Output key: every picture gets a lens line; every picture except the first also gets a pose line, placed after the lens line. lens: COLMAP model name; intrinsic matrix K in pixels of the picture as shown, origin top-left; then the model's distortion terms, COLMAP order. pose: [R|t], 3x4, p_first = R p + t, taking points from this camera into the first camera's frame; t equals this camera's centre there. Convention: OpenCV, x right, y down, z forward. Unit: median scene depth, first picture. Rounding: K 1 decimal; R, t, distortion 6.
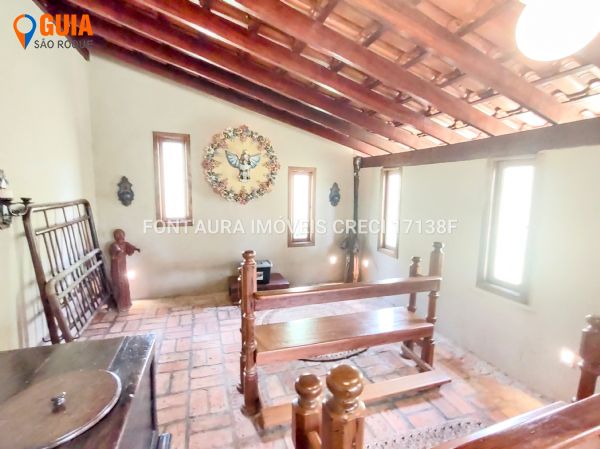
lens RADIAL K [[362.0, 0, 300.7], [0, 362.0, 238.1], [0, 0, 1]] dist [0.046939, 0.000413]
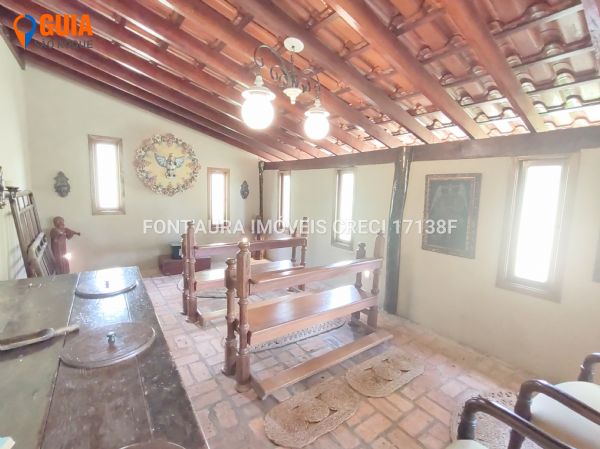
lens RADIAL K [[362.0, 0, 300.7], [0, 362.0, 238.1], [0, 0, 1]] dist [0.046939, 0.000413]
pose [[0.971228, -0.019472, 0.237356, -0.024574], [0.018911, 0.999810, 0.004640, 0.053107], [-0.237401, -0.000018, 0.971412, -0.329503]]
